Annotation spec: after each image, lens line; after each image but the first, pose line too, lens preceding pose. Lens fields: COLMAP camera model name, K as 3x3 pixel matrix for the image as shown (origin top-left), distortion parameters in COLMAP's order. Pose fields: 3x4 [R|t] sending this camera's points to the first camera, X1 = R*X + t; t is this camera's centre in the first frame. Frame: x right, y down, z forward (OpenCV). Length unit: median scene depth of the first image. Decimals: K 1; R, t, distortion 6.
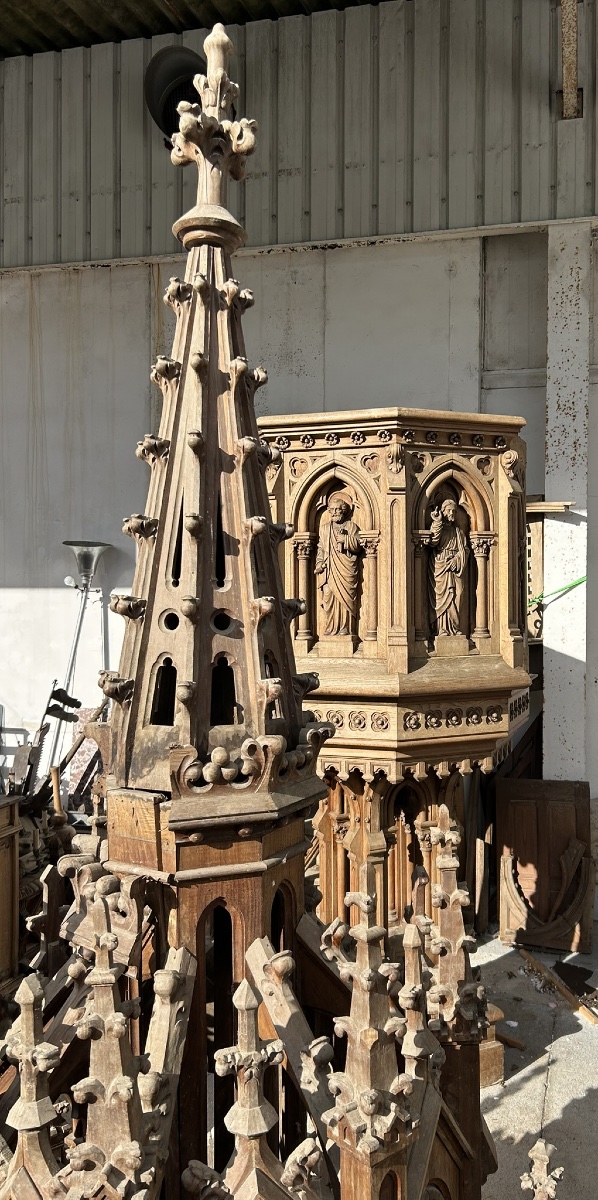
lens RADIAL K [[886.1, 0, 407.3], [0, 886.1, 600.1], [0, 0, 1]] dist [0.167170, -0.279247]
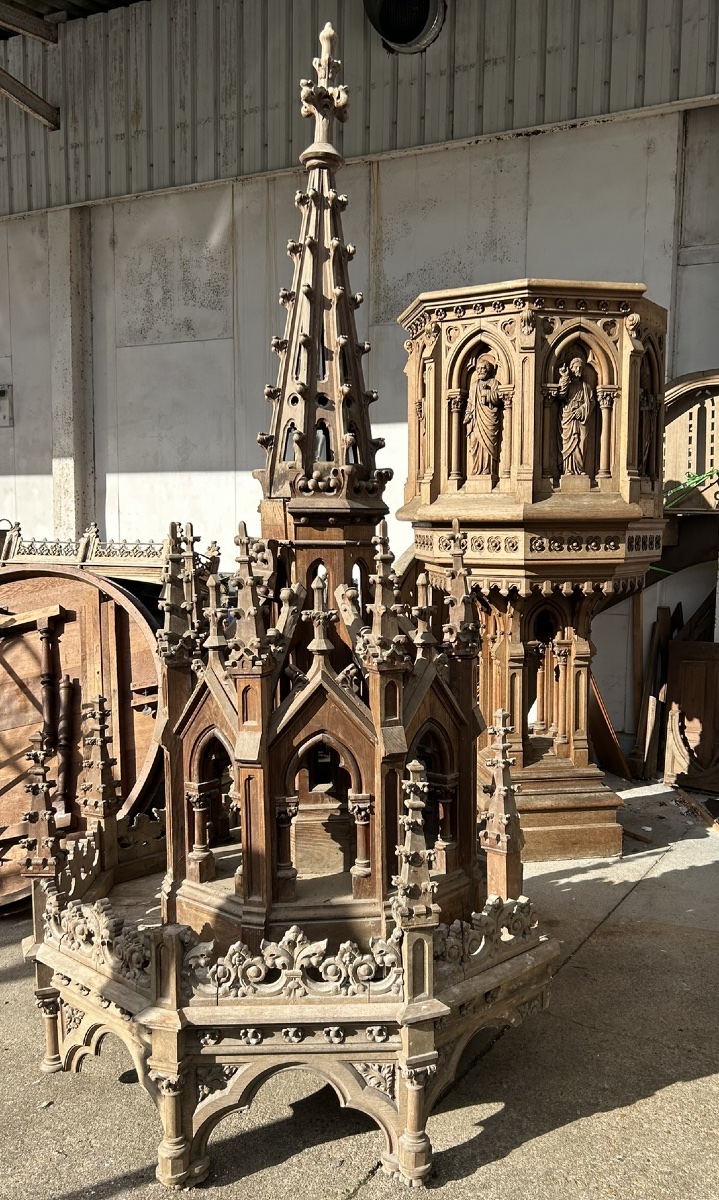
lens RADIAL K [[1005.0, 0, 466.5], [0, 1005.0, 601.8], [0, 0, 1]] dist [0.039888, 0.005013]
pose [[0.975408, 0.028226, -0.218593, 0.205950], [-0.012162, 0.997148, 0.074488, 0.110431], [0.220072, -0.069997, 0.972969, -0.345182]]
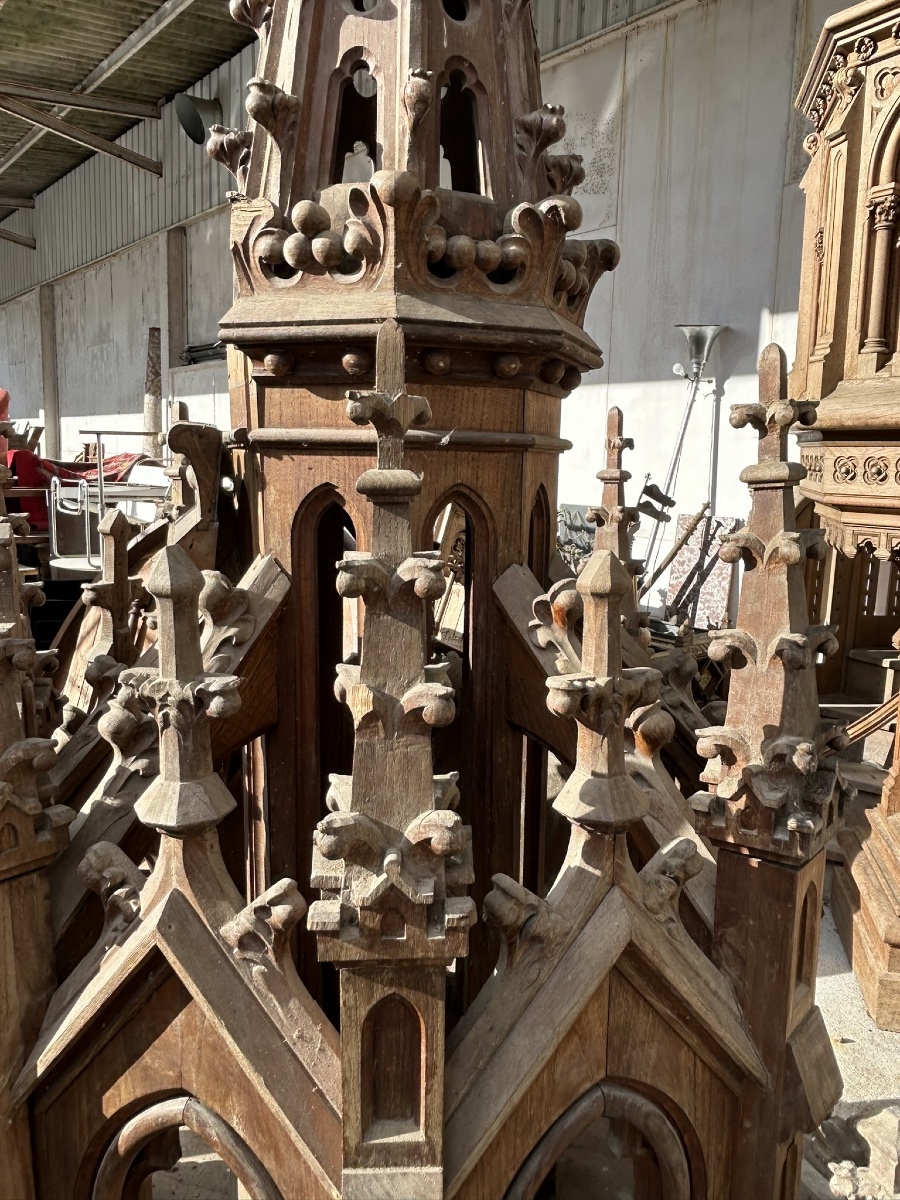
lens RADIAL K [[939.8, 0, 450.0], [0, 939.8, 600.0], [0, 0, 1]] dist [-0.020990, 0.001224]
pose [[0.775366, 0.111974, -0.621506, 0.096095], [-0.019729, 0.987970, 0.153384, 0.128604], [0.631204, -0.106667, 0.768247, 0.243171]]
